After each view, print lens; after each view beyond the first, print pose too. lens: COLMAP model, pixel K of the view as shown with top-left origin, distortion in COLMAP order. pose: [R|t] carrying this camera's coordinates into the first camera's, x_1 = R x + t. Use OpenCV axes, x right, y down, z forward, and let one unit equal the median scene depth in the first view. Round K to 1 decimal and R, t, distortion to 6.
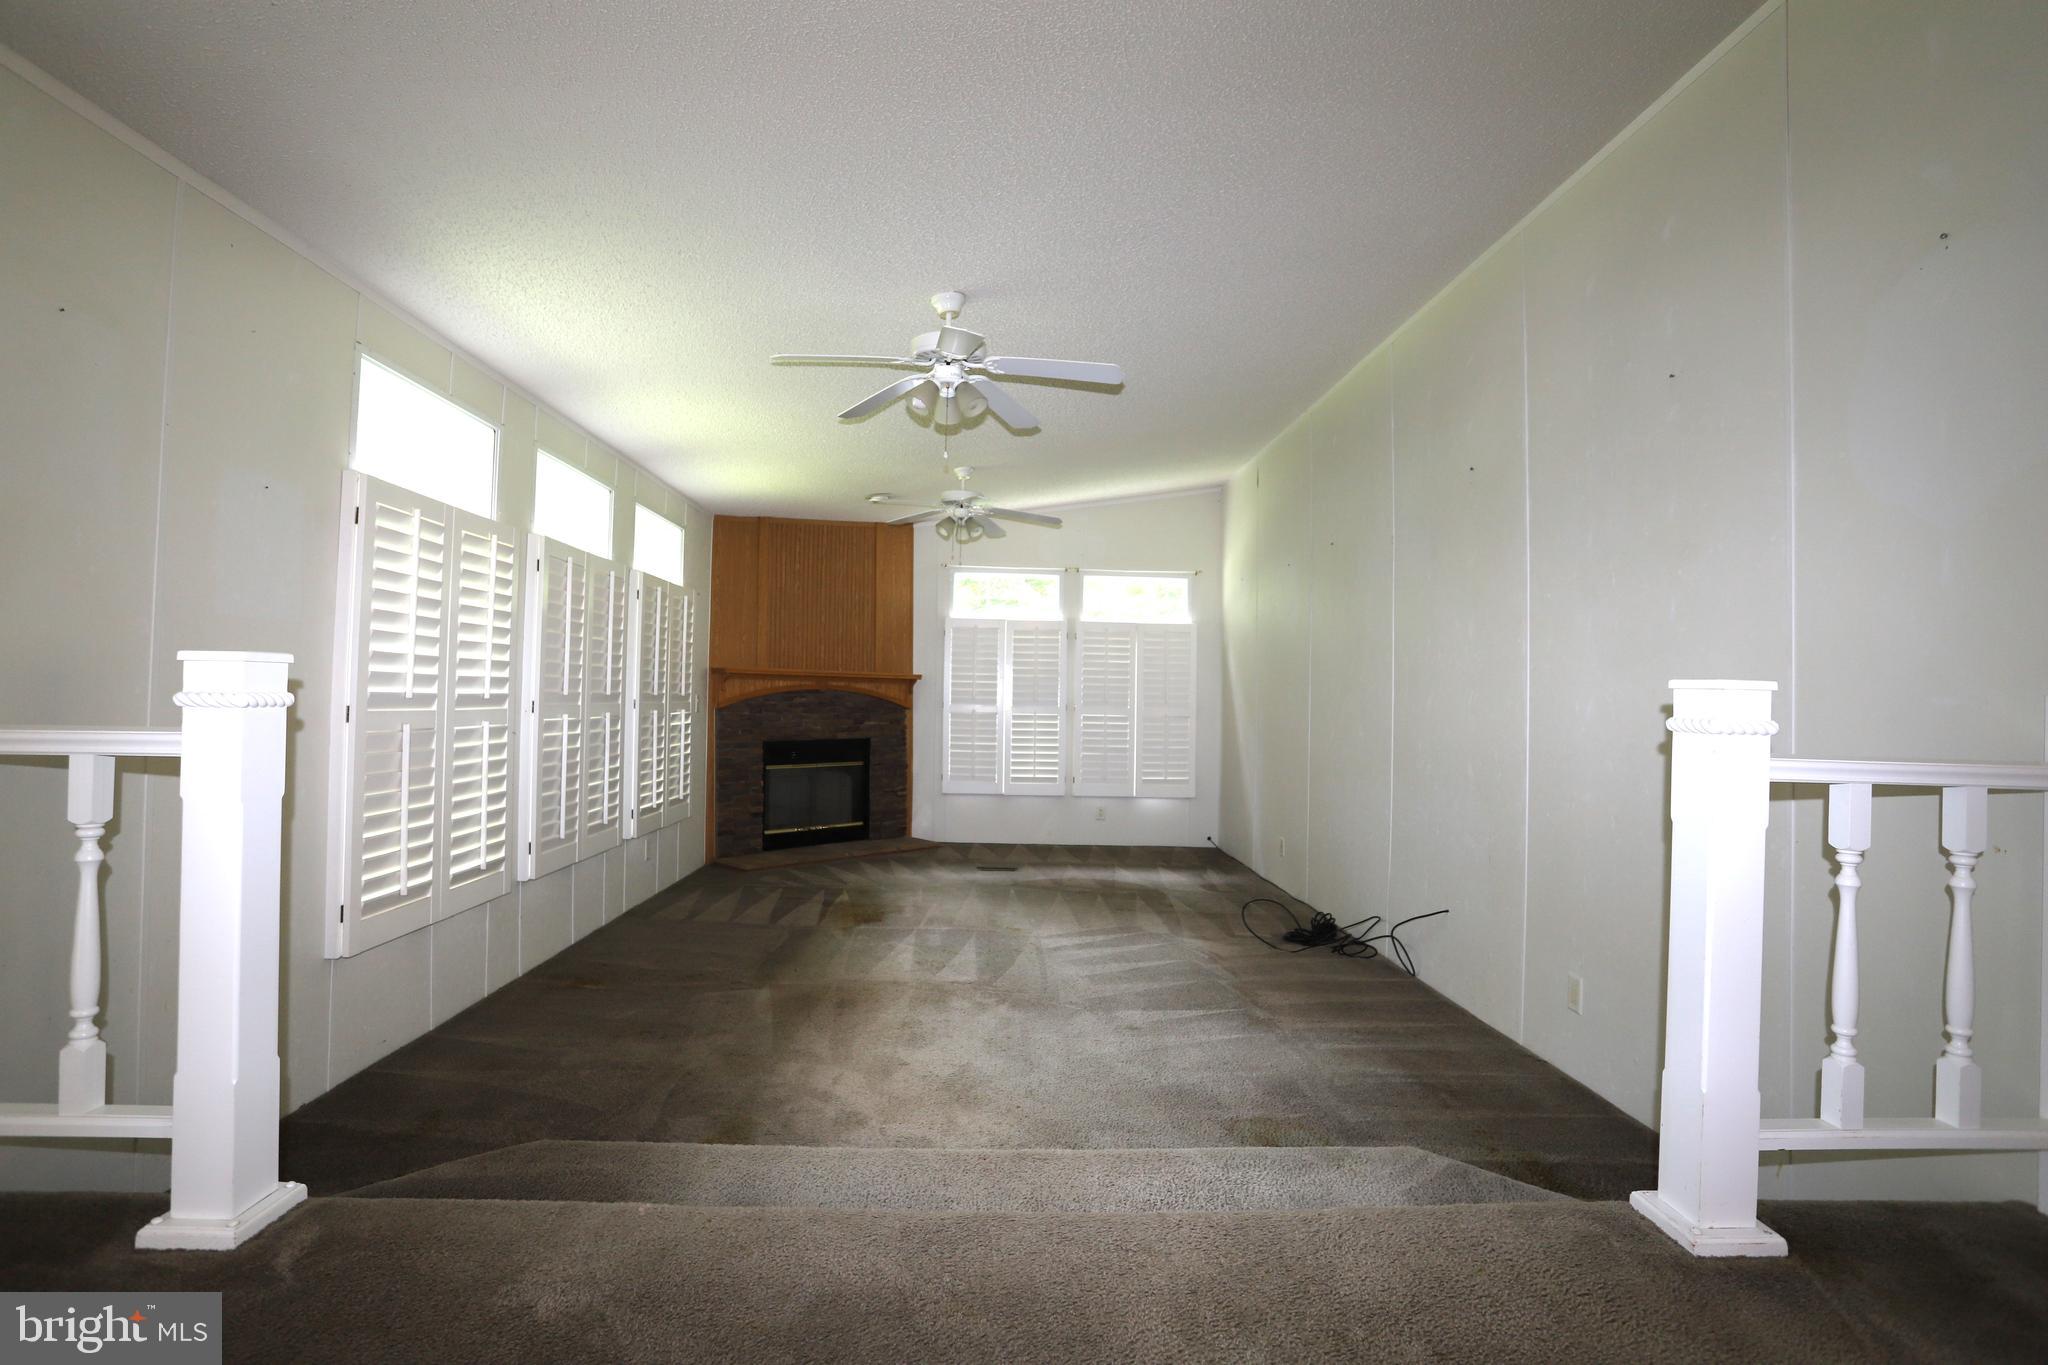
lens RADIAL K [[992.6, 0, 1016.5], [0, 992.6, 674.8], [0, 0, 1]] dist [-0.001404, 0.000500]
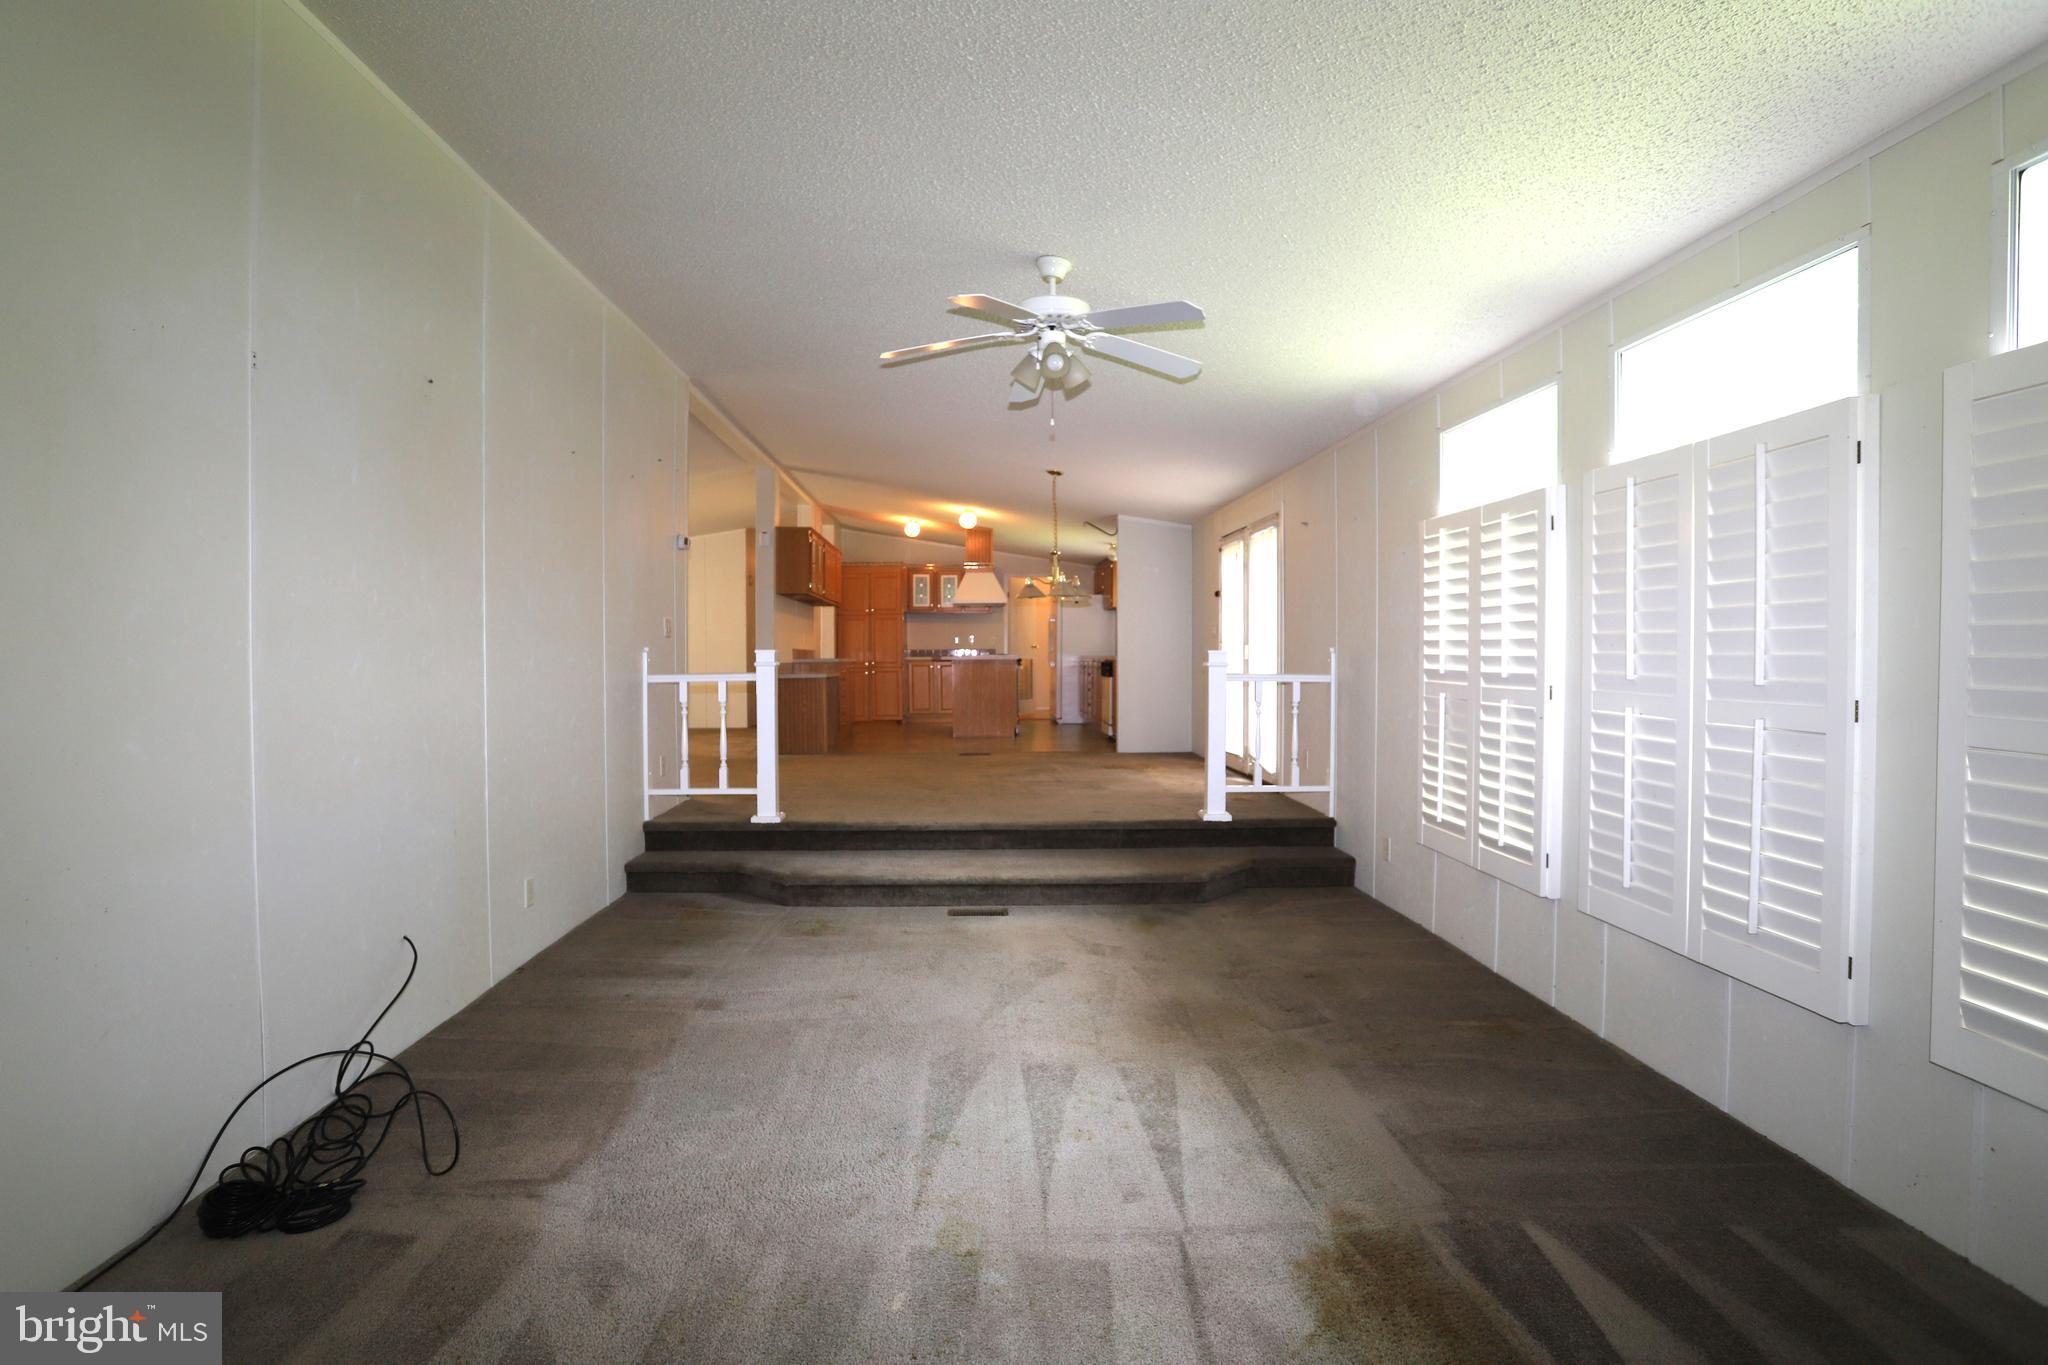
lens RADIAL K [[992.6, 0, 1016.5], [0, 992.6, 674.8], [0, 0, 1]] dist [-0.001404, 0.000500]
pose [[-0.999388, -0.027765, -0.021261, -0.015959], [-0.027891, 0.999595, 0.005635, 0.030157], [0.021096, 0.006225, -0.999758, 2.092778]]
